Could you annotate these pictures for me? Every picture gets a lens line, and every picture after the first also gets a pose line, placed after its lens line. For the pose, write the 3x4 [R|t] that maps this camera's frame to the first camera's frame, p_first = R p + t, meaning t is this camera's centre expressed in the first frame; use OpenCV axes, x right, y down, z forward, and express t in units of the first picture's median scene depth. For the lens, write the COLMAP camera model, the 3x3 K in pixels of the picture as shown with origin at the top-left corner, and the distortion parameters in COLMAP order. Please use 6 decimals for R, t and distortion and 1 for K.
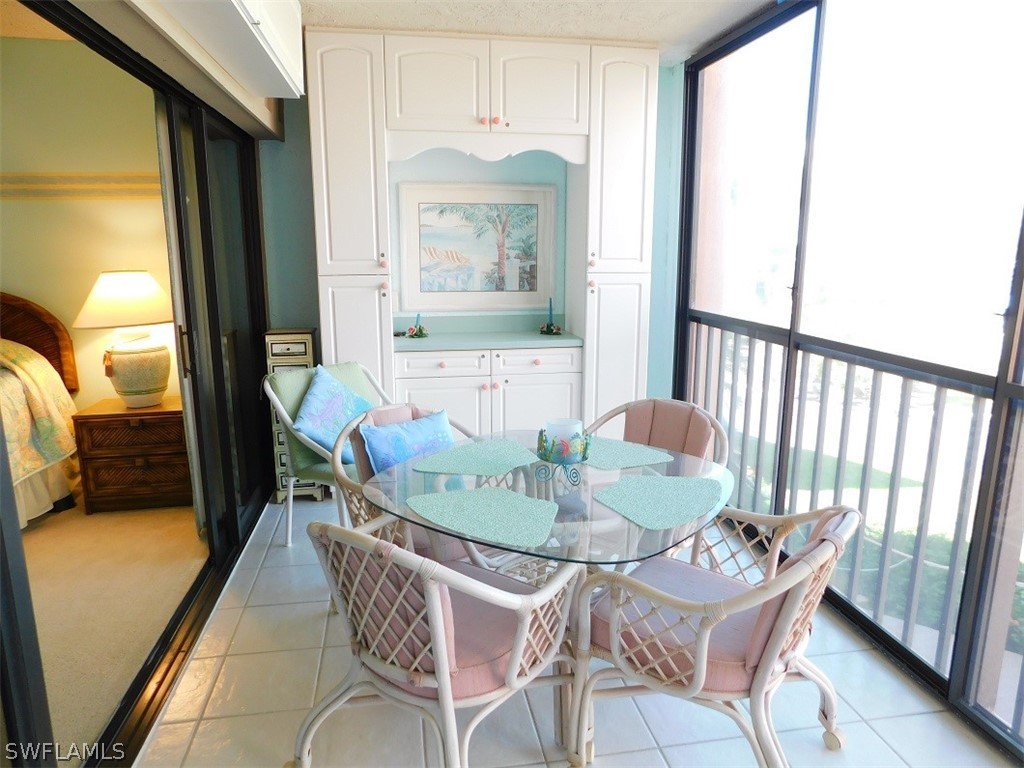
lens RADIAL K [[680.0, 0, 510.3], [0, 680.0, 386.1], [0, 0, 1]] dist [-0.068303, 0.056629]
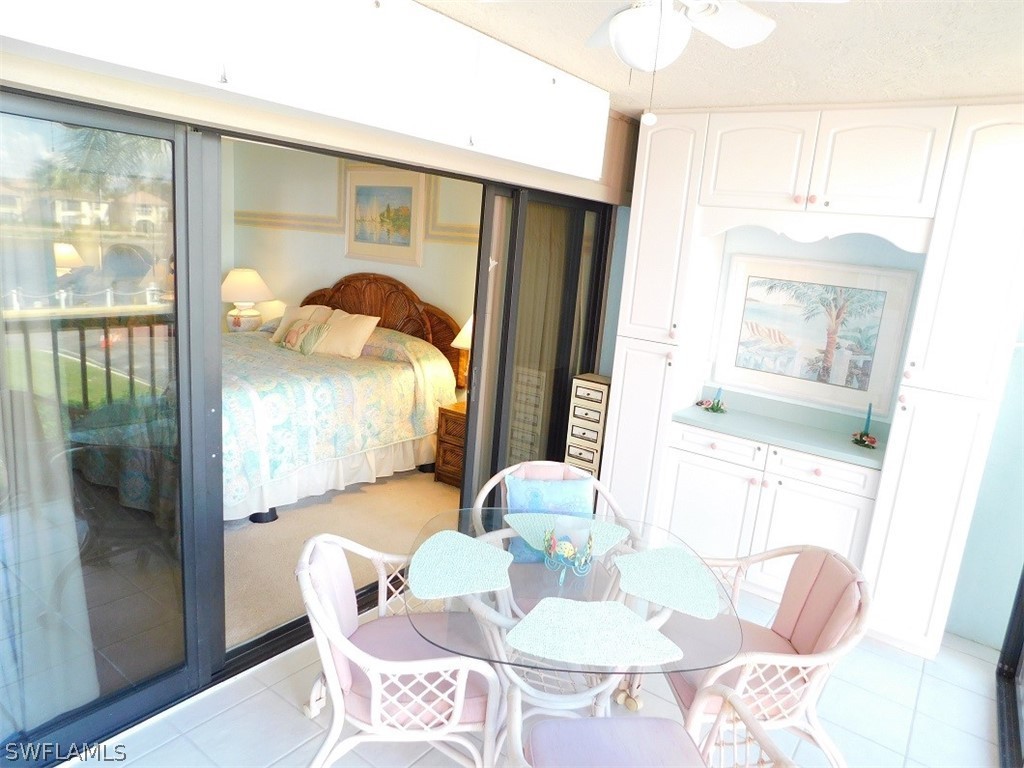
lens RADIAL K [[680.0, 0, 509.1], [0, 680.0, 382.4], [0, 0, 1]] dist [-0.068303, 0.056629]
pose [[0.689295, 0.208981, -0.693685, 0.353451], [-0.233018, 0.970567, 0.060851, -0.111774], [0.685985, 0.119697, 0.717703, 0.105597]]
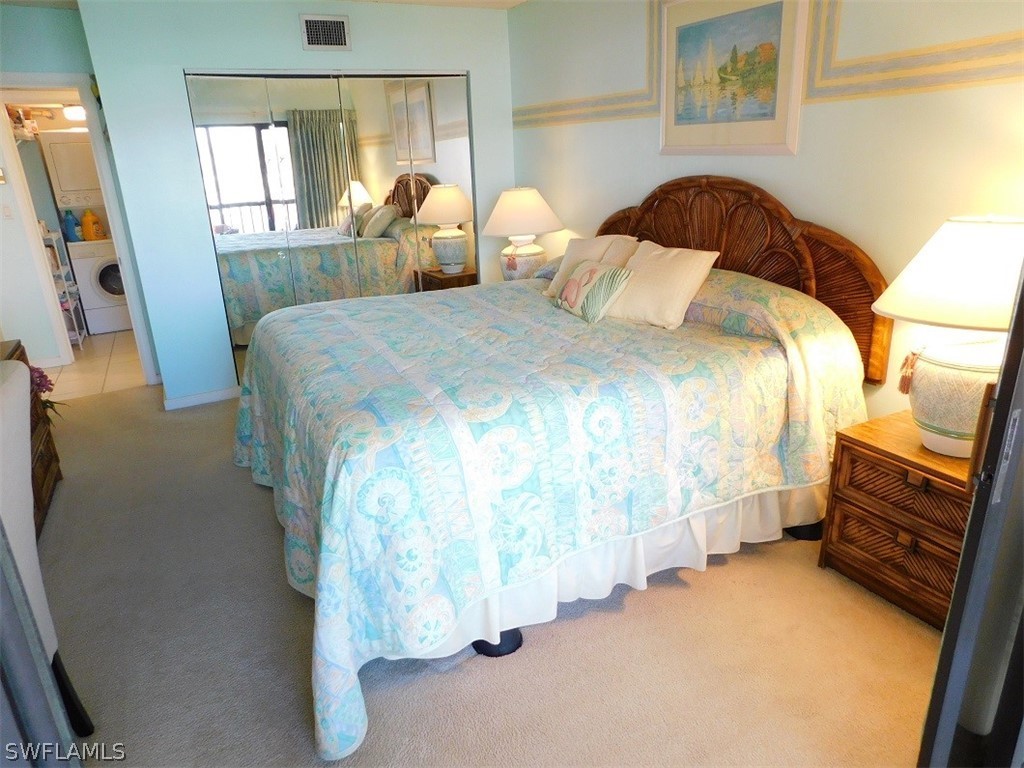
lens RADIAL K [[680.0, 0, 519.2], [0, 680.0, 384.7], [0, 0, 1]] dist [-0.068303, 0.056629]
pose [[0.313206, 0.308538, -0.898169, -0.154710], [-0.168907, 0.948773, 0.267021, -0.118915], [0.934544, 0.068075, 0.349275, 0.434372]]
